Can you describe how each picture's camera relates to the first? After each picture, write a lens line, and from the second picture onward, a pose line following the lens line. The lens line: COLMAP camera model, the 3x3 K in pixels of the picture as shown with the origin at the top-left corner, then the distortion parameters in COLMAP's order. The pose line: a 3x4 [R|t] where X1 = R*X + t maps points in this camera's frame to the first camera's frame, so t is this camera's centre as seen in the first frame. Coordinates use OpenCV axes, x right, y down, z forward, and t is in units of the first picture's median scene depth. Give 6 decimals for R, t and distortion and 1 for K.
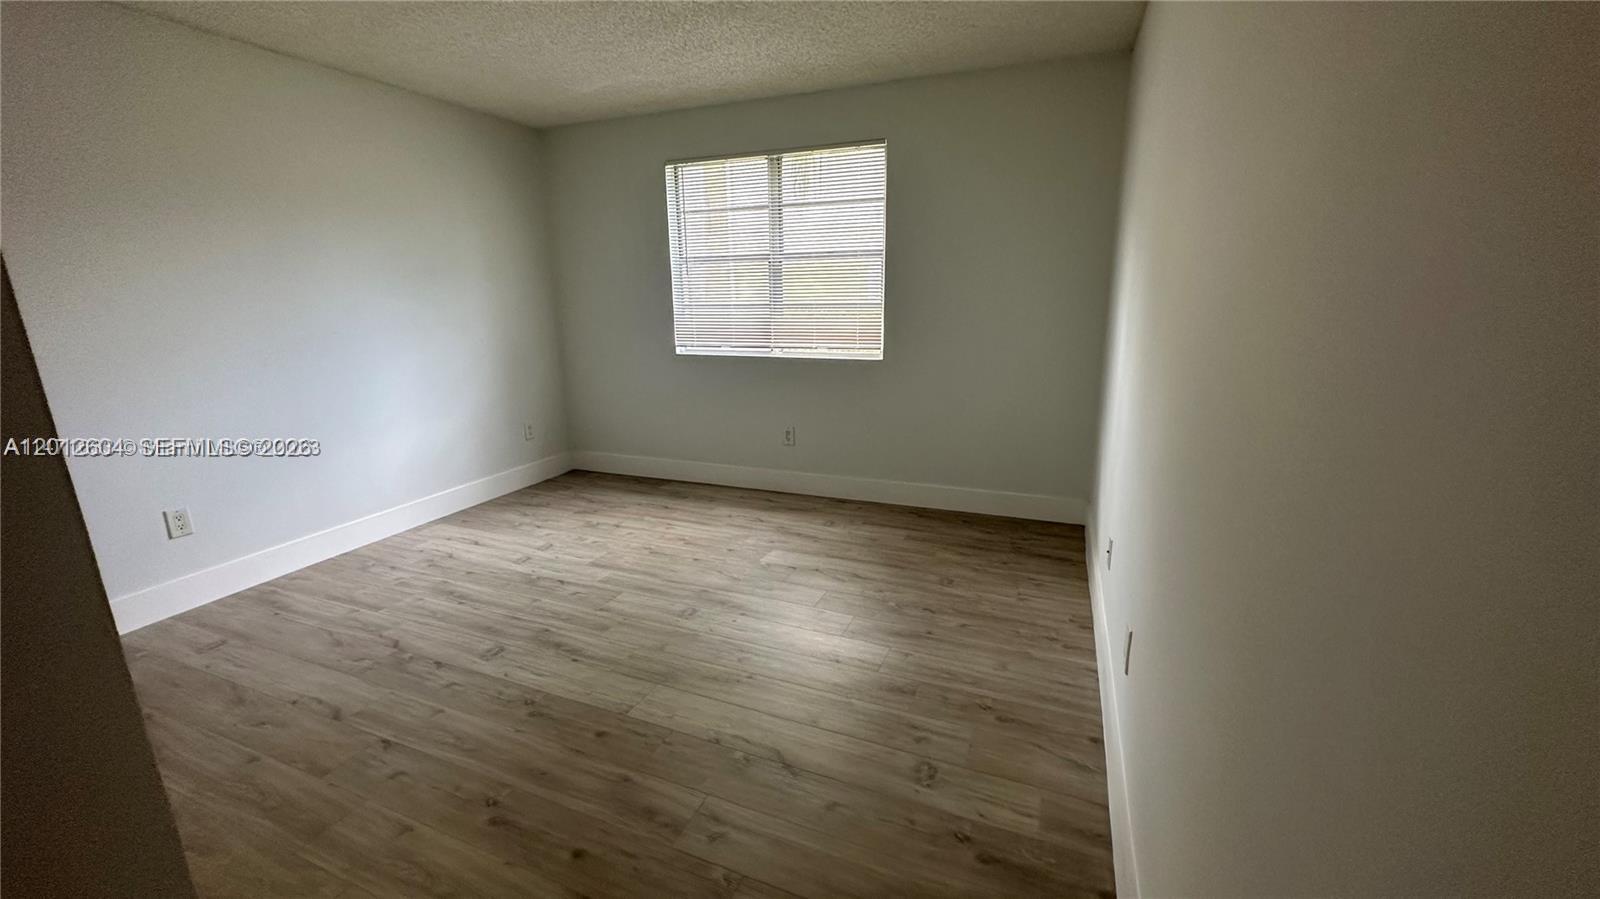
lens RADIAL K [[640.3, 0, 797.7], [0, 640.3, 451.8], [0, 0, 1]] dist [-0.008919, 0.002898]
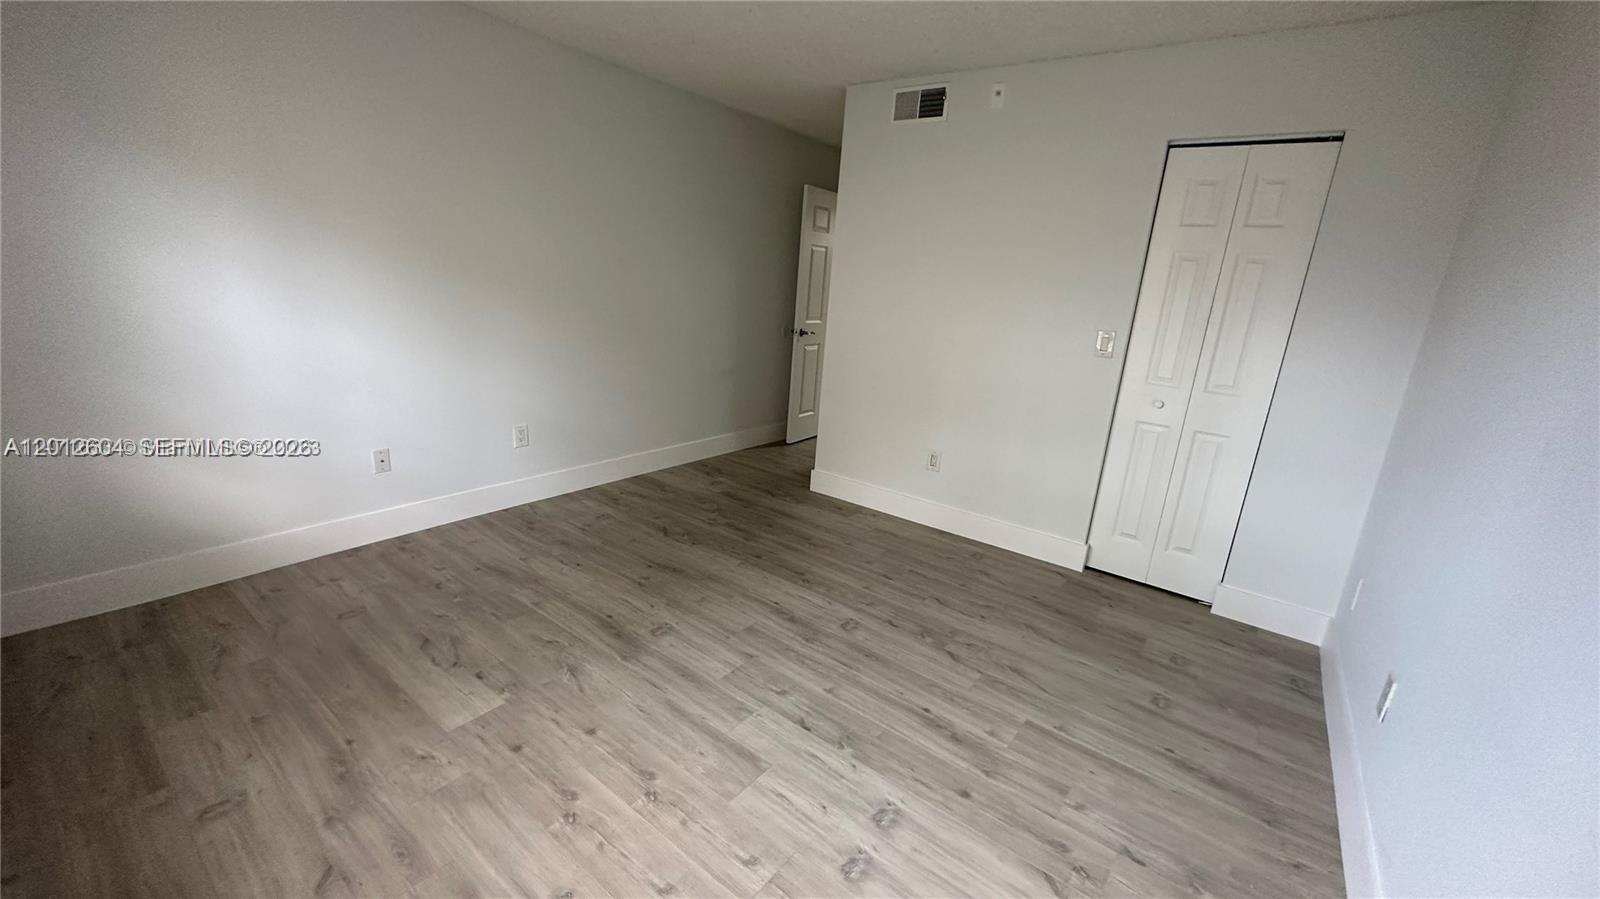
lens RADIAL K [[640.3, 0, 797.7], [0, 640.3, 451.8], [0, 0, 1]] dist [-0.008919, 0.002898]
pose [[-0.964927, -0.122400, 0.232238, -0.509909], [0.004648, 0.876548, 0.481292, -0.389372], [-0.262477, 0.465491, -0.845236, 1.512215]]
